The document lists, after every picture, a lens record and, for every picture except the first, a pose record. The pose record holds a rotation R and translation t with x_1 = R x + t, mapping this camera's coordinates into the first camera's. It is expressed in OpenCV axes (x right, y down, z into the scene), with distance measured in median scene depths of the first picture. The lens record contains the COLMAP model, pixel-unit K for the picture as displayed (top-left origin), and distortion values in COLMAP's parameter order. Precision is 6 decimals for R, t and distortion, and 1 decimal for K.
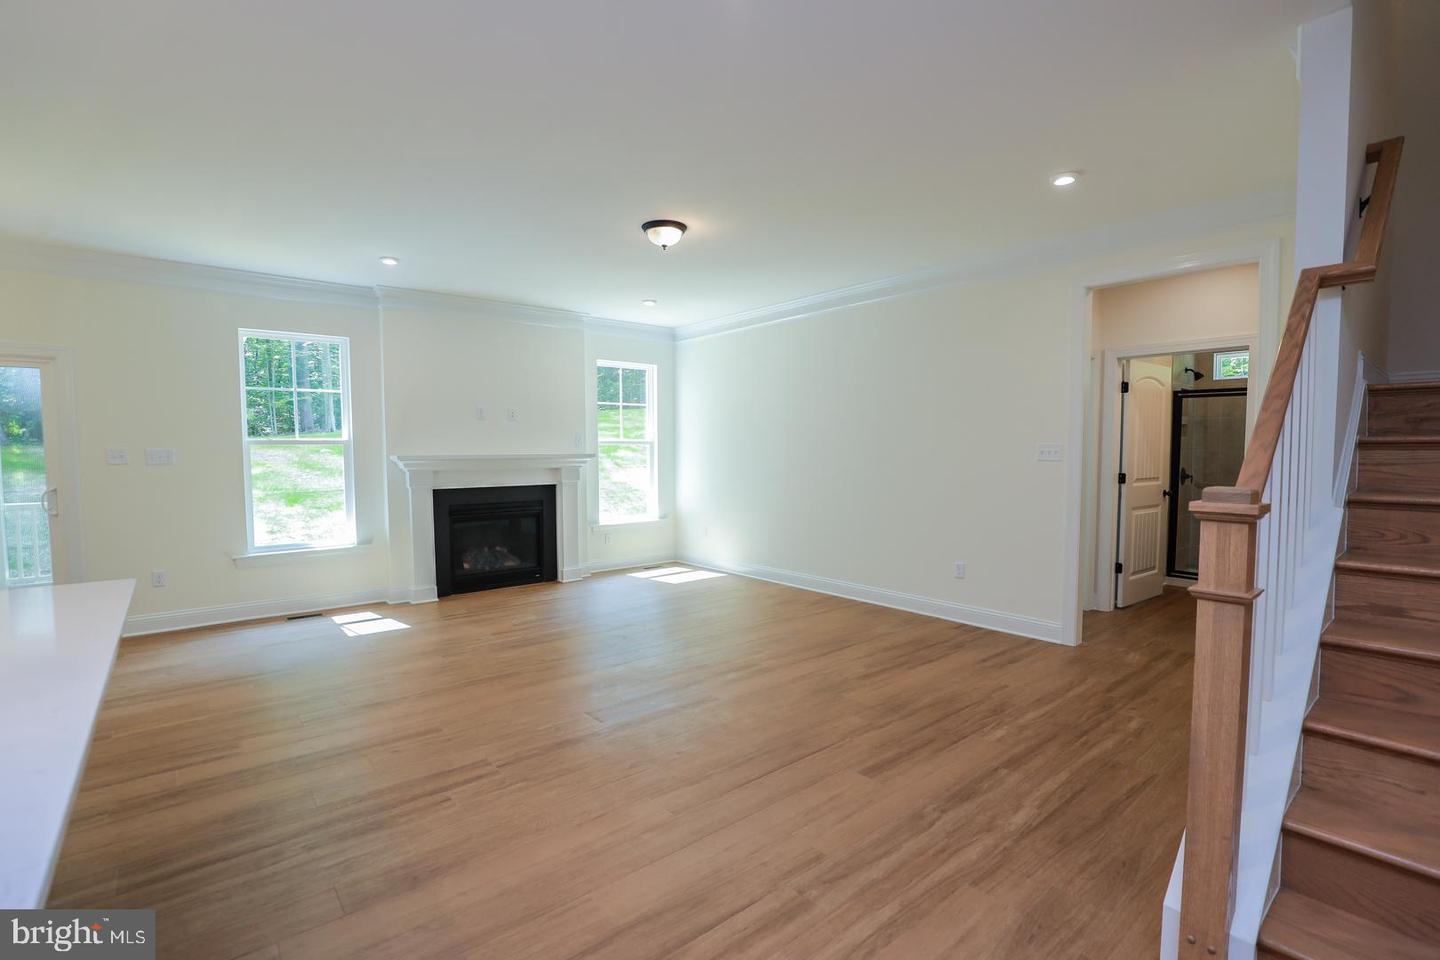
lens RADIAL K [[656.4, 0, 712.5], [0, 656.4, 483.5], [0, 0, 1]] dist [-0.030746, 0.002618]
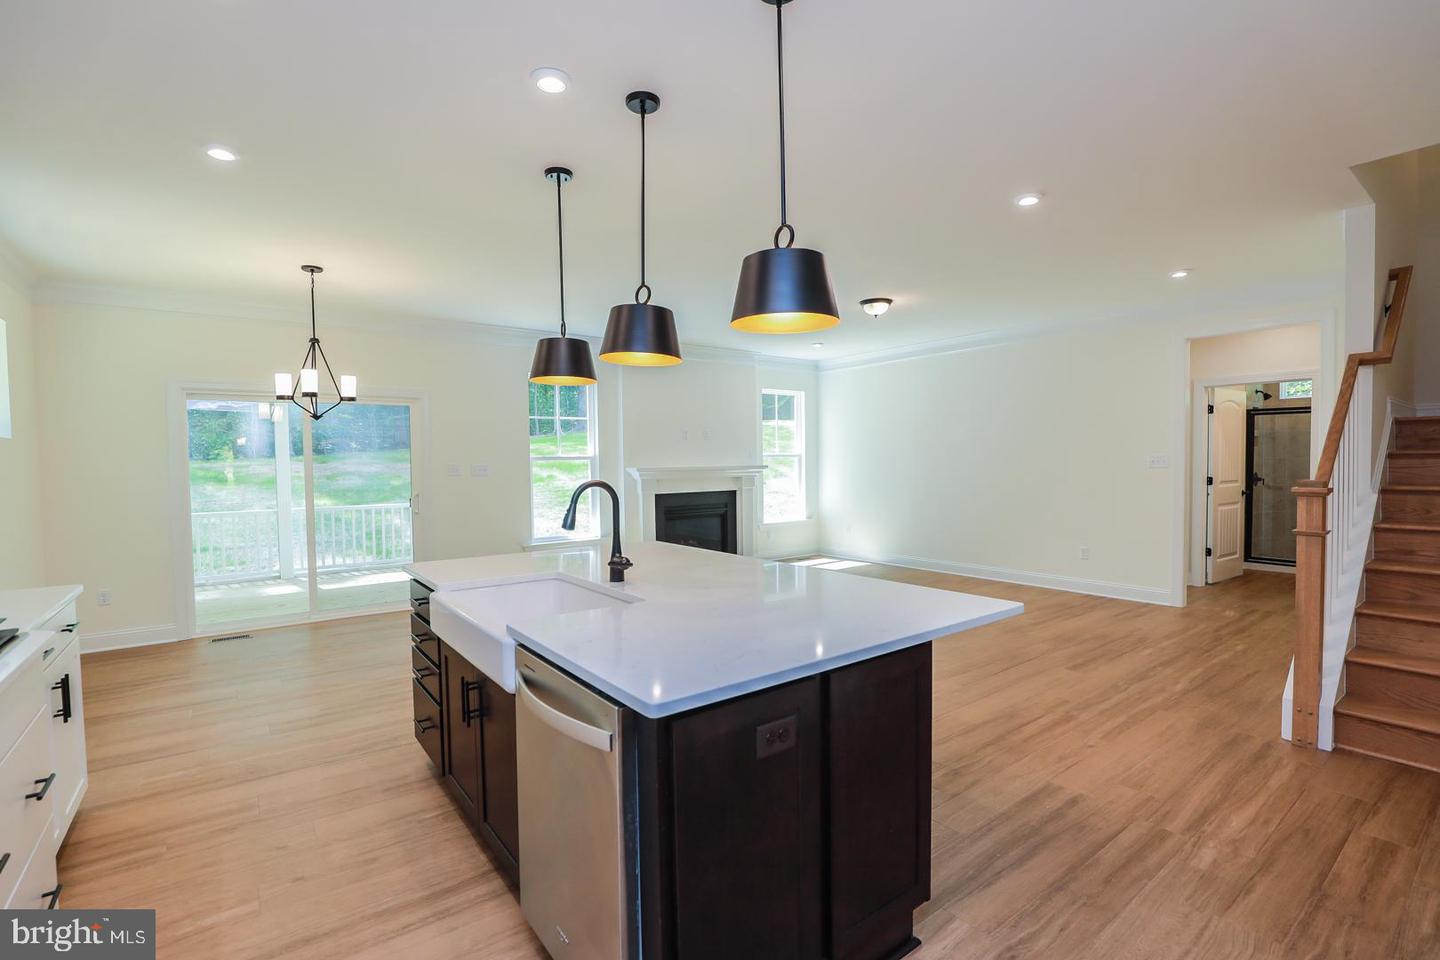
lens RADIAL K [[656.4, 0, 716.3], [0, 656.4, 478.5], [0, 0, 1]] dist [-0.030746, 0.002618]
pose [[0.998742, -0.008172, -0.049472, -0.438170], [0.007023, 0.999702, -0.023360, 0.016155], [0.049648, 0.022983, 0.998502, -0.499195]]
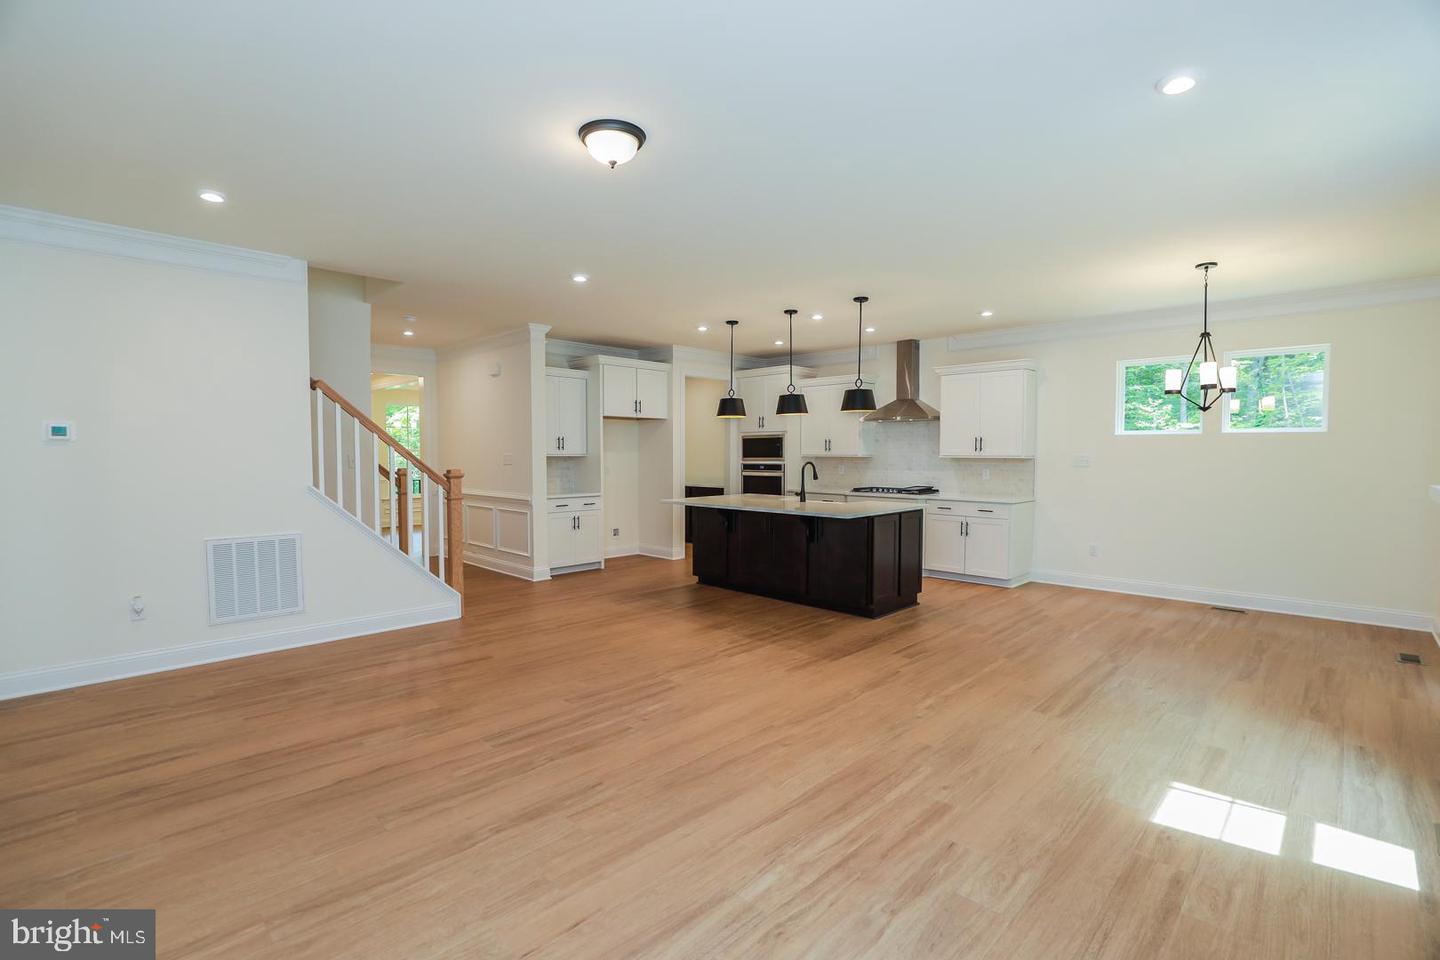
lens RADIAL K [[656.4, 0, 716.2], [0, 656.4, 479.4], [0, 0, 1]] dist [-0.030746, 0.002618]
pose [[-0.994521, 0.007138, -0.104289, -0.135114], [-0.002707, 0.995572, 0.093963, -0.130803], [0.104498, 0.093730, -0.990098, 2.191811]]
